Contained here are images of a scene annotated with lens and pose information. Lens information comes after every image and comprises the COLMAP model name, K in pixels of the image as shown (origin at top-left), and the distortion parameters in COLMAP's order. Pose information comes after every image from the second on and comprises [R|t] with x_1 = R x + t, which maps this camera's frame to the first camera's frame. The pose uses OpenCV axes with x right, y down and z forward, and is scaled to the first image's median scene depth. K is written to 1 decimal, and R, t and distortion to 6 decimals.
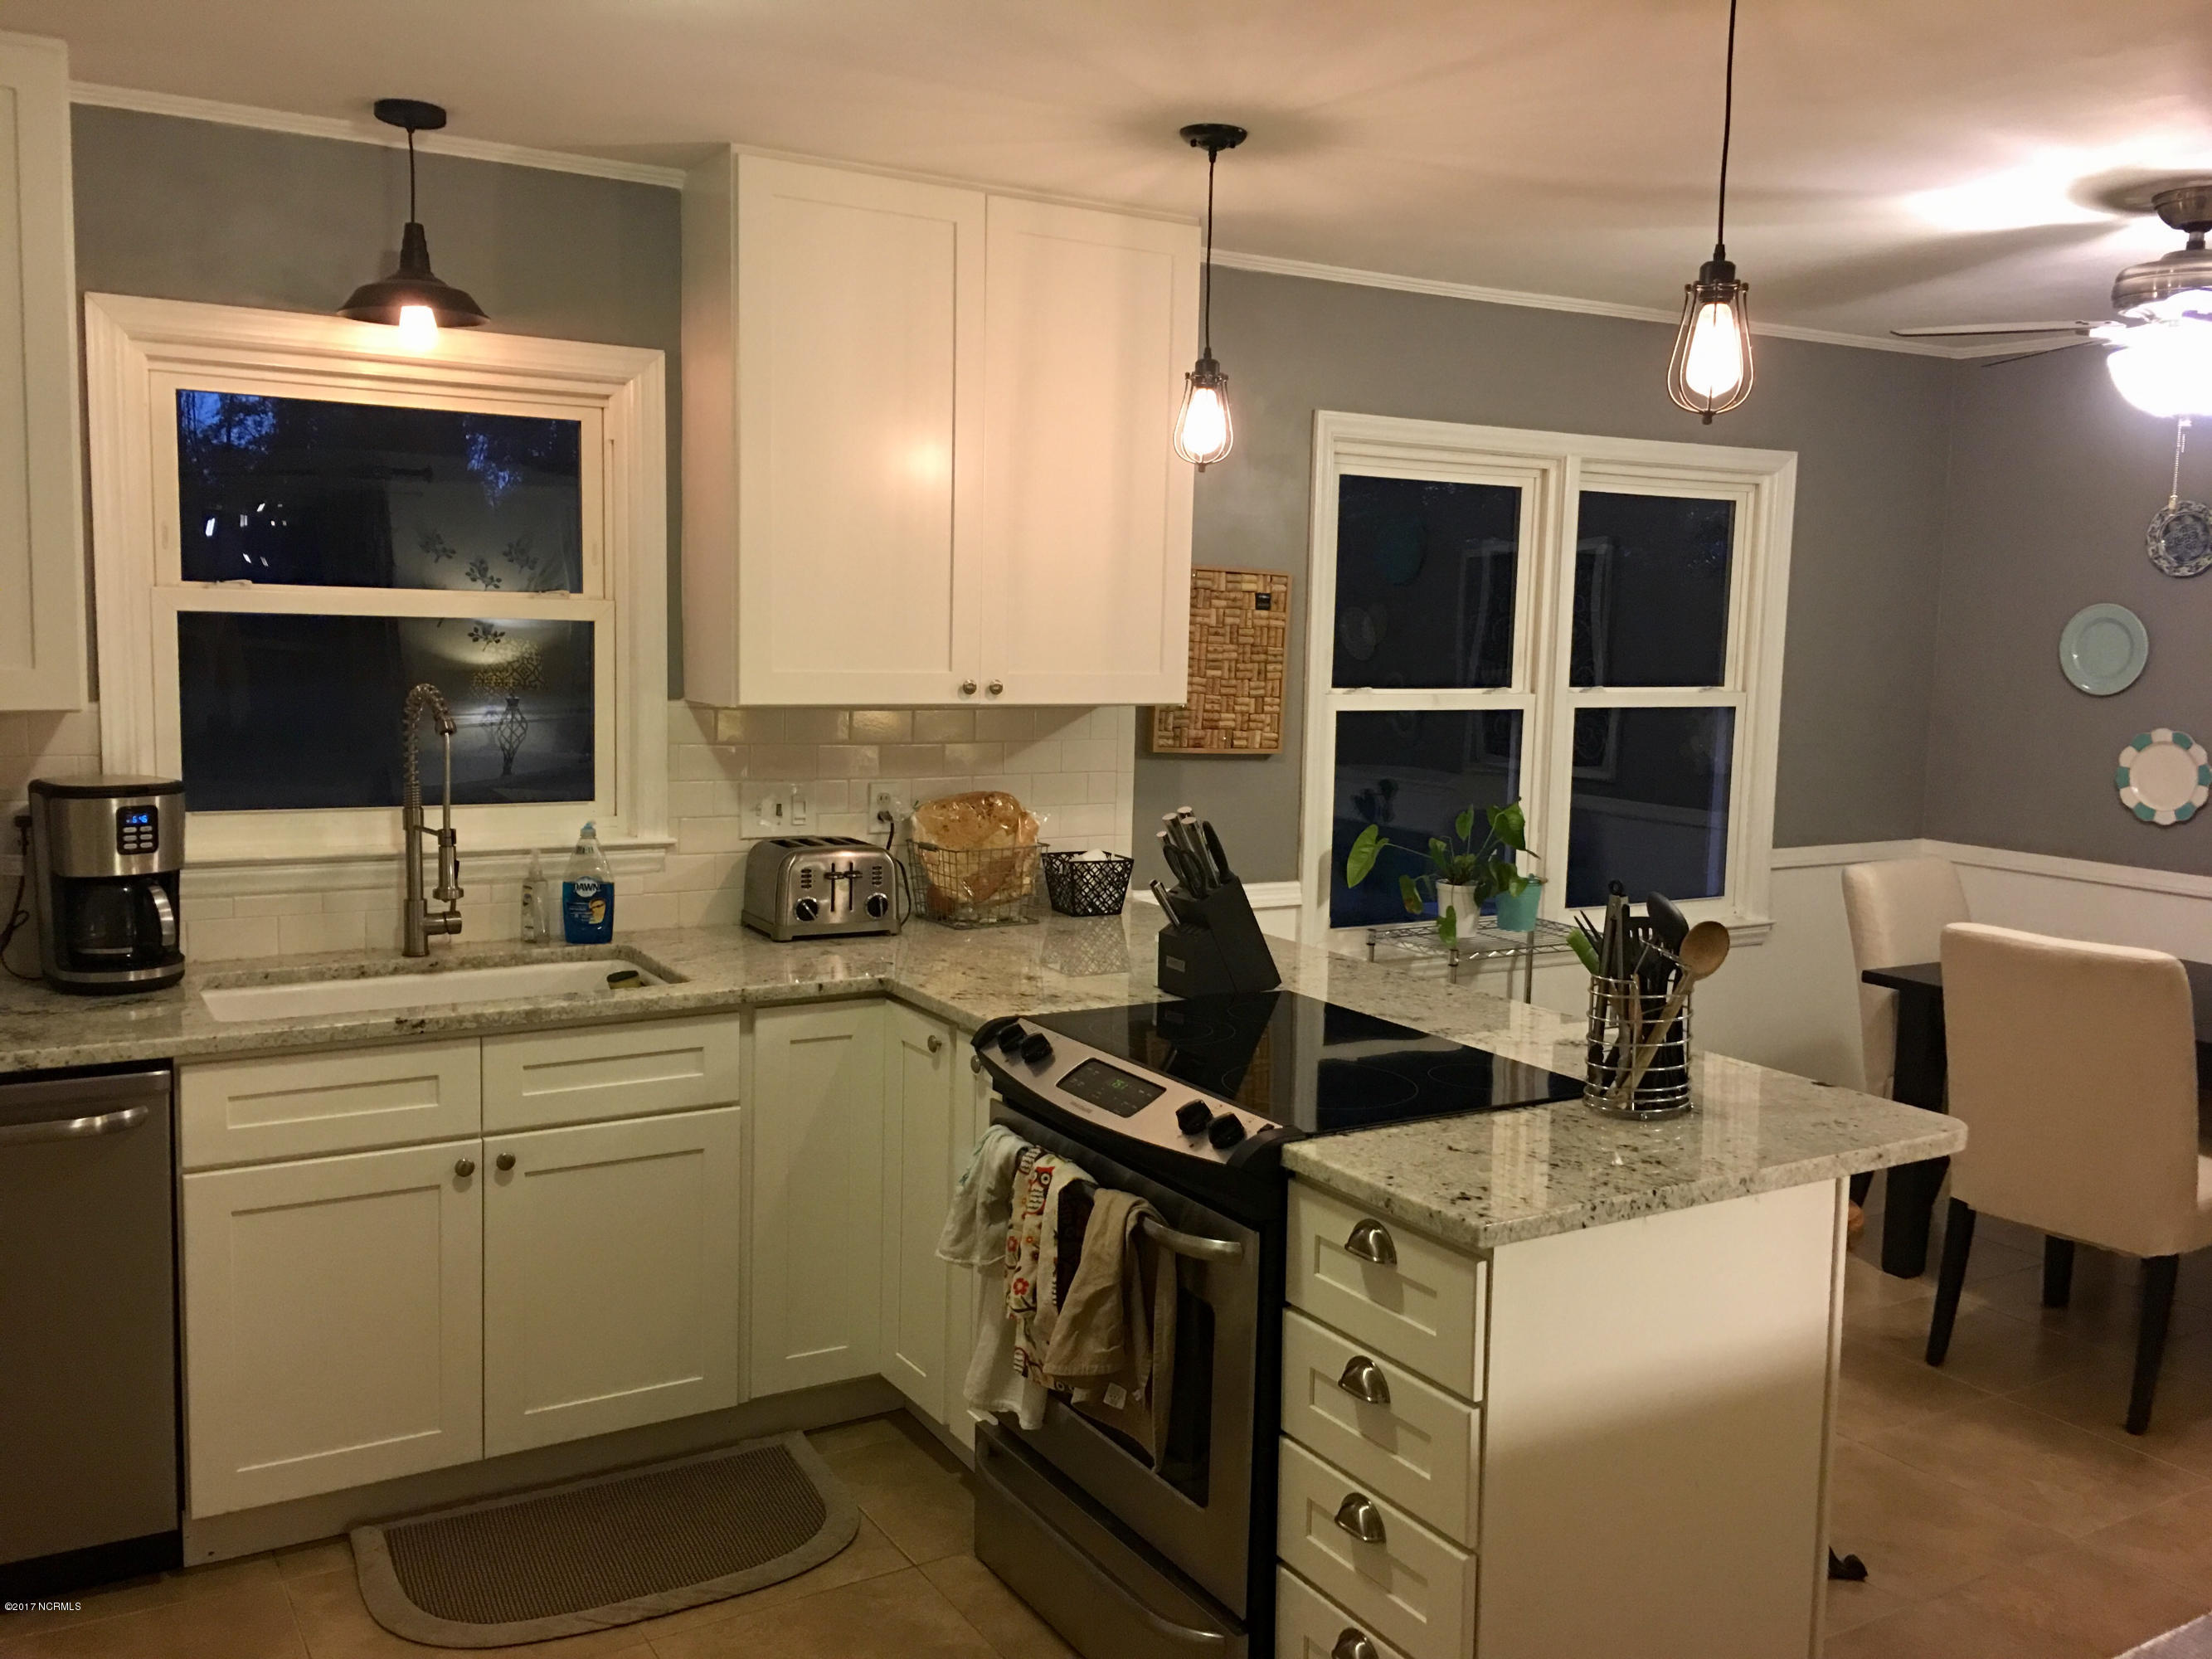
lens RADIAL K [[1890.0, 0, 1110.8], [0, 1890.0, 825.6], [0, 0, 1]] dist [0.048176, -0.061504]
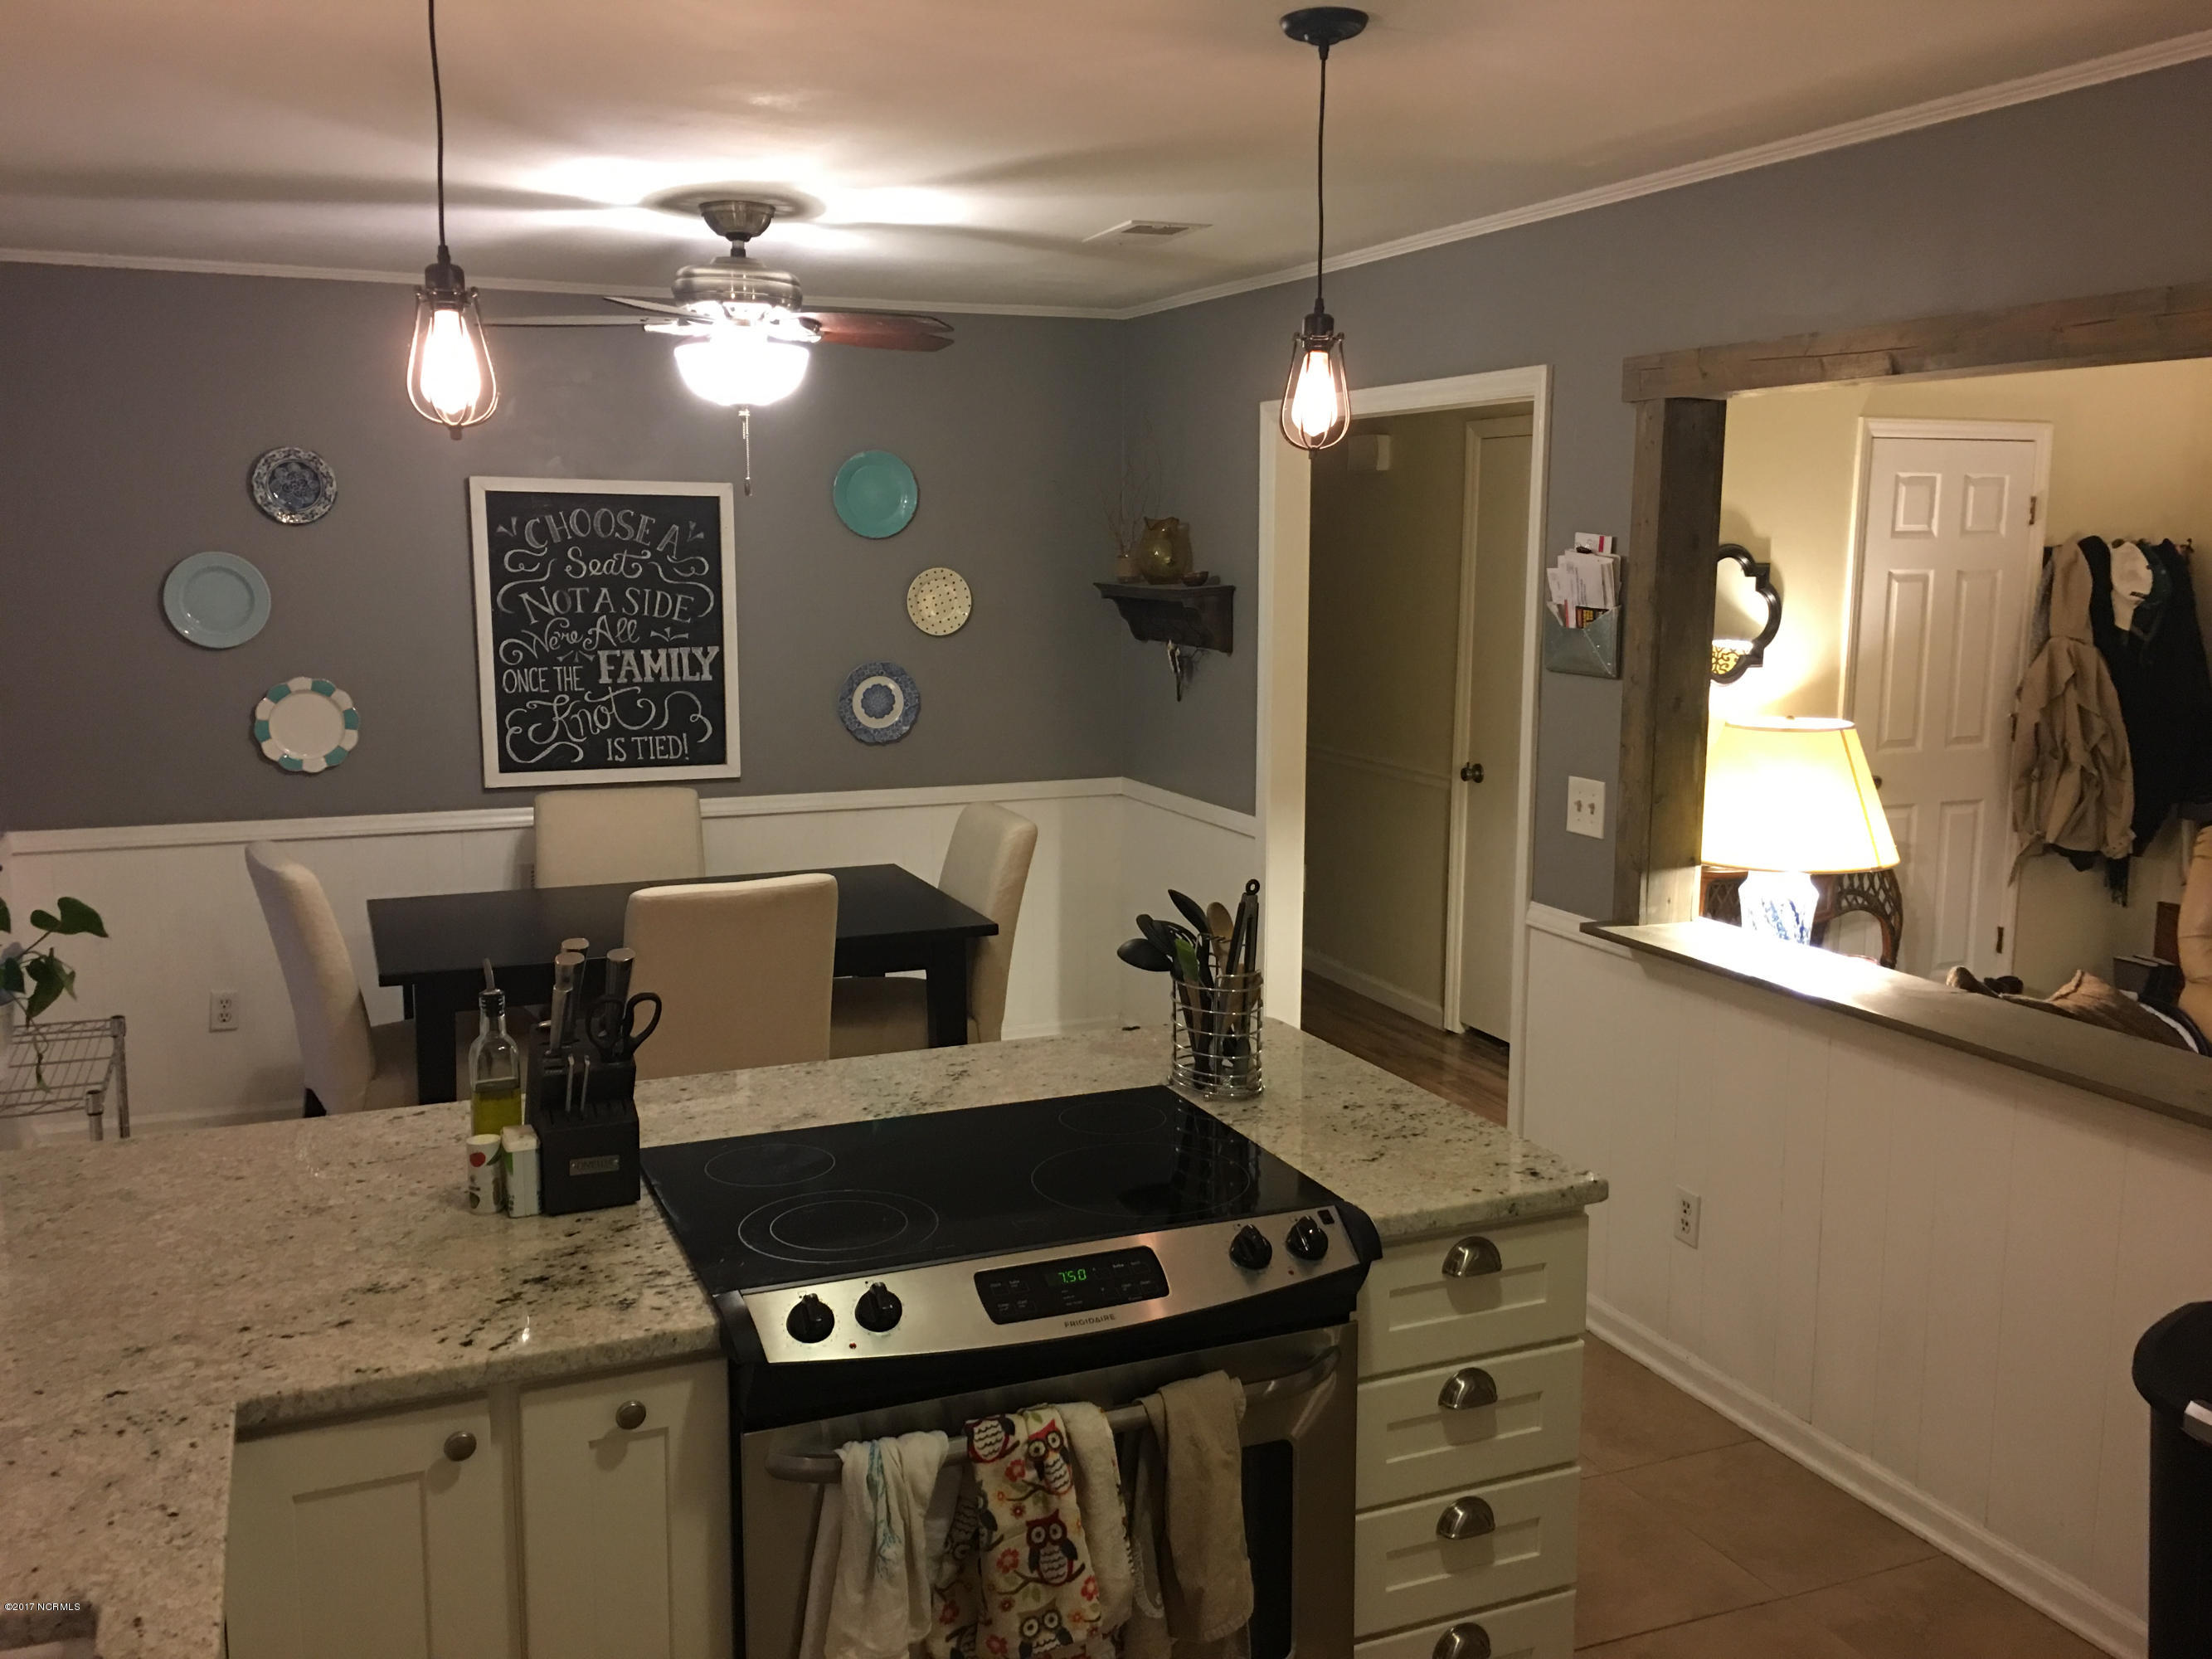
lens RADIAL K [[1890.0, 0, 1111.9], [0, 1890.0, 812.9], [0, 0, 1]] dist [0.048176, -0.061504]
pose [[0.129779, -0.165994, 0.977550, -0.380161], [0.107840, 0.982402, 0.152501, -0.088226], [-0.985661, 0.085627, 0.145396, 0.449019]]
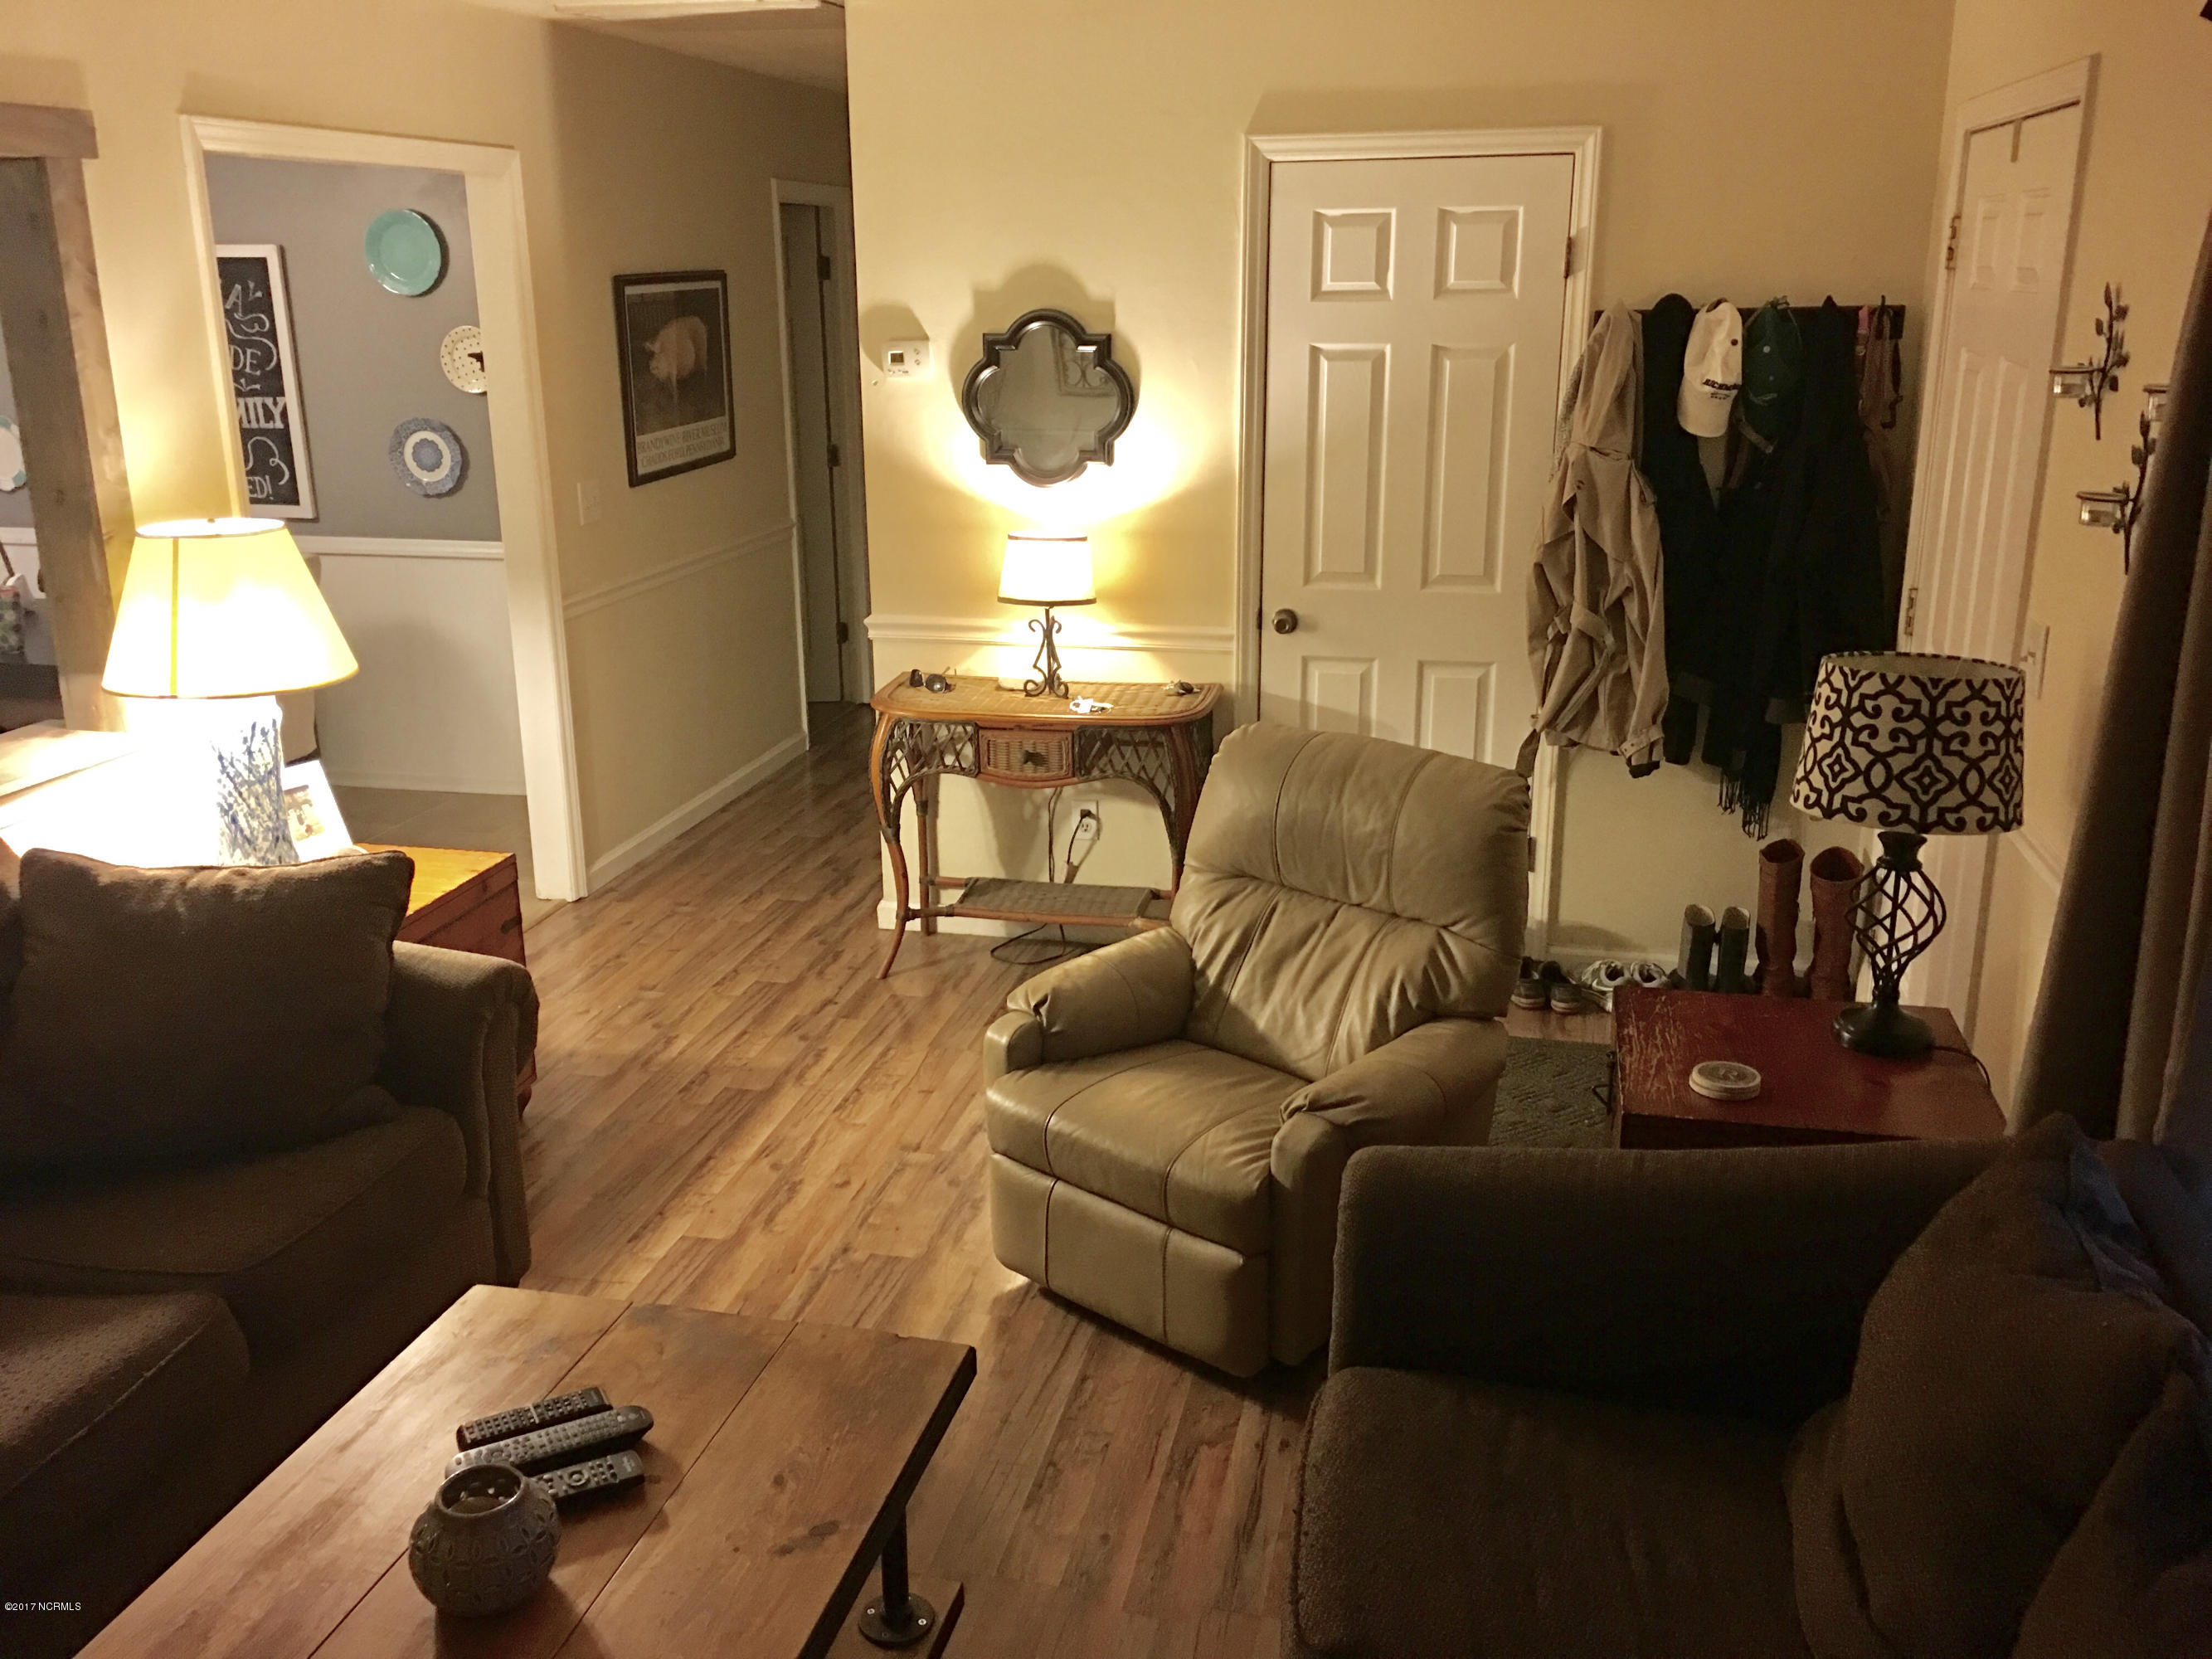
lens RADIAL K [[1890.0, 0, 1121.3], [0, 1890.0, 834.4], [0, 0, 1]] dist [0.048176, -0.061504]
pose [[0.673782, -0.229176, 0.702493, 0.116682], [0.097421, 0.969941, 0.222987, 0.011042], [-0.732480, -0.081807, 0.675856, -0.412424]]
